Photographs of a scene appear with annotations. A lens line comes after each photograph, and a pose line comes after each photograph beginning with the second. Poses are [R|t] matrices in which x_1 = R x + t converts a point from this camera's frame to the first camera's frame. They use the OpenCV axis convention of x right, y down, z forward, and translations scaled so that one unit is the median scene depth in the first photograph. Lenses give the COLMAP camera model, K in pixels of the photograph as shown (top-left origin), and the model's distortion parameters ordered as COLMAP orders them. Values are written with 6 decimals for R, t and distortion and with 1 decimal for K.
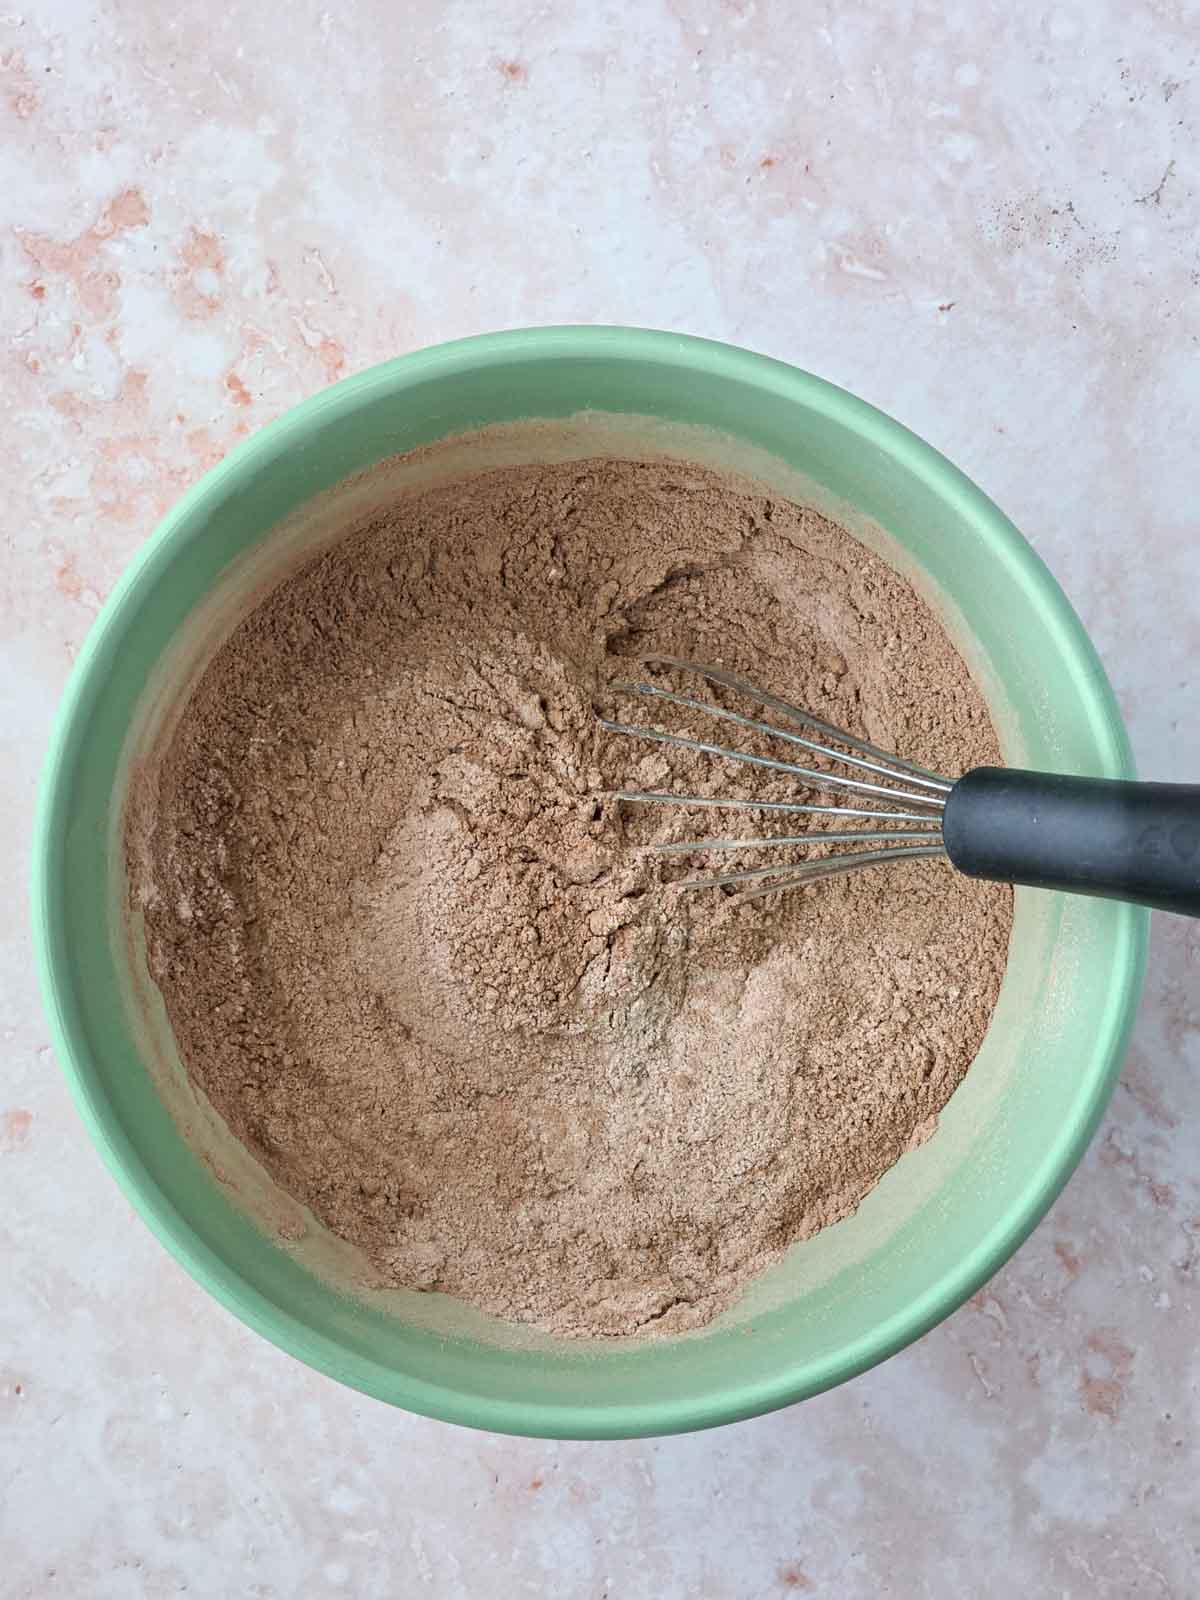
lens RADIAL K [[3263.0, 0, 594.4], [0, 3263.0, 805.3], [0, 0, 1]] dist [-0.056154, 0.000000]
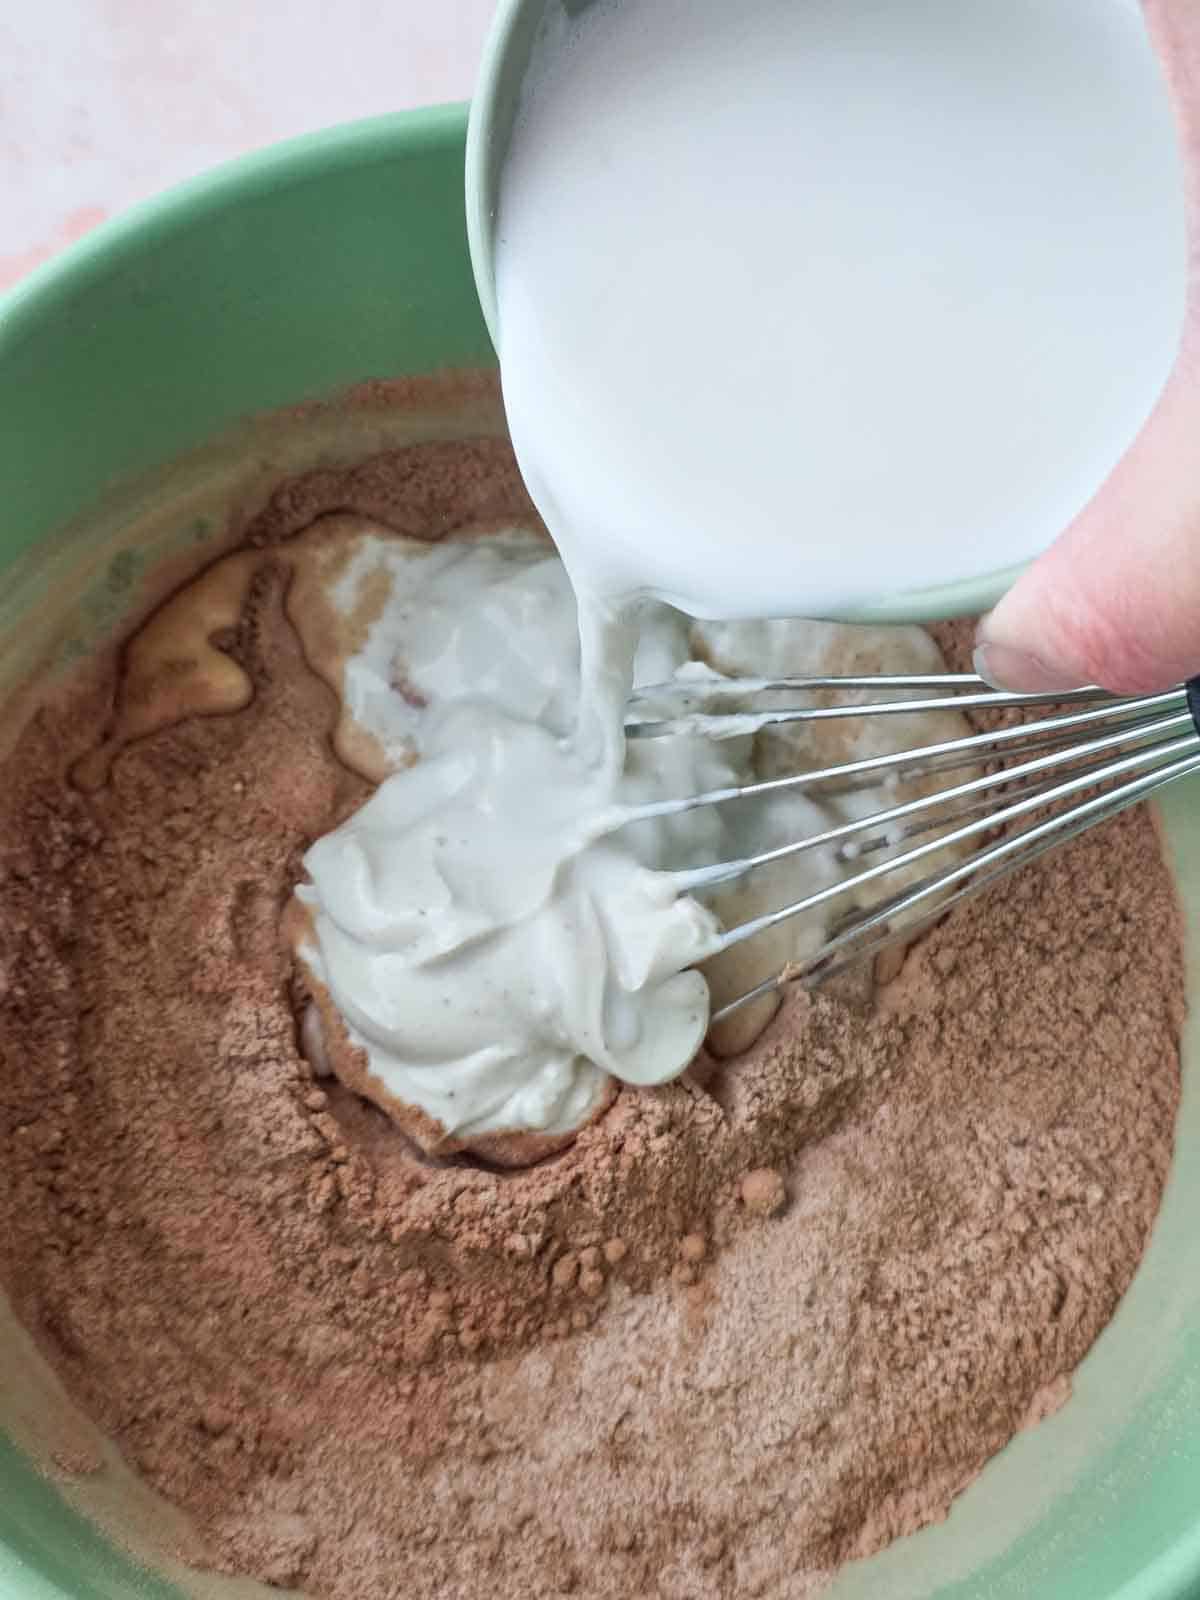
lens RADIAL K [[2172.7, 0, 600.2], [0, 2172.7, 816.4], [0, 0, 1]] dist [0.067998, 0.000000]
pose [[0.996643, 0.080276, 0.016105, -0.008214], [-0.071915, 0.952319, -0.296508, 0.126074], [-0.039140, 0.294354, 0.954895, 0.537336]]
